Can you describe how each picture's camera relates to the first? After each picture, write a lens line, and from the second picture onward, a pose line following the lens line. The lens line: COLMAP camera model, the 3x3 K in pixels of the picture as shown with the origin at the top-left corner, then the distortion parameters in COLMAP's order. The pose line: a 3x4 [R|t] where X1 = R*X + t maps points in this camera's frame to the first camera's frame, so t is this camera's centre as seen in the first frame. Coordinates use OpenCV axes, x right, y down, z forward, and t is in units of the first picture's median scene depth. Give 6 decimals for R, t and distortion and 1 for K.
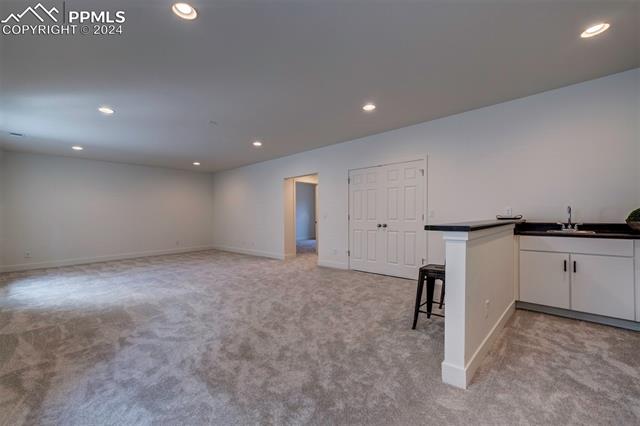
lens RADIAL K [[271.3, 0, 311.4], [0, 271.3, 217.4], [0, 0, 1]] dist [0.000292, 0.009137]
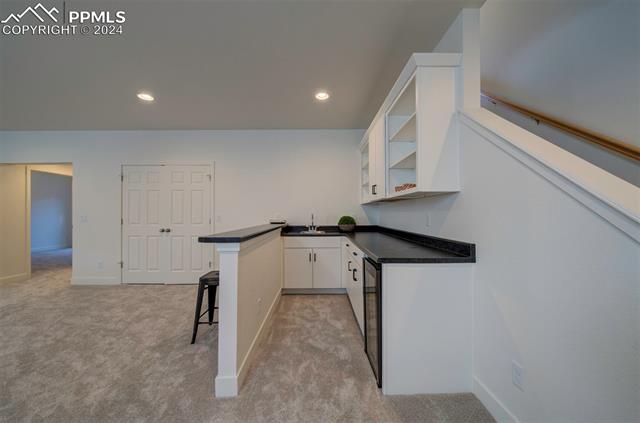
lens RADIAL K [[249.1, 0, 320.0], [0, 249.1, 211.5], [0, 0, 1]] dist [-0.001003, -0.000088]
pose [[0.711989, 0.014468, 0.702042, 0.072234], [0.001992, 0.999742, -0.022623, -0.024890], [-0.702188, 0.017506, 0.711777, 0.061191]]
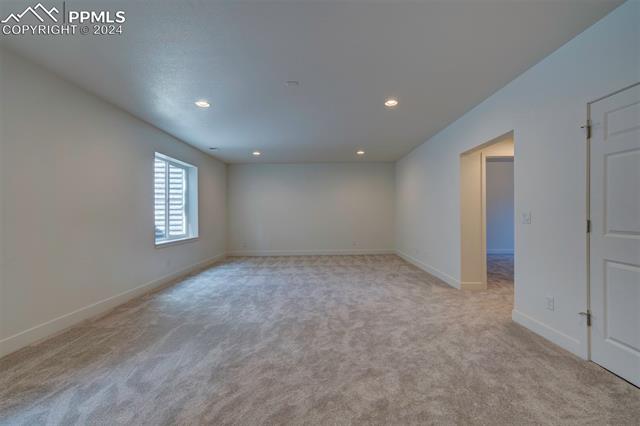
lens RADIAL K [[277.9, 0, 320.0], [0, 277.9, 213.0], [0, 0, 1]] dist [0.000045, 0.003481]
pose [[0.698362, 0.005831, -0.715721, 0.335330], [-0.006150, 0.999979, 0.002147, -0.034833], [0.715718, 0.002902, 0.698383, 0.976303]]
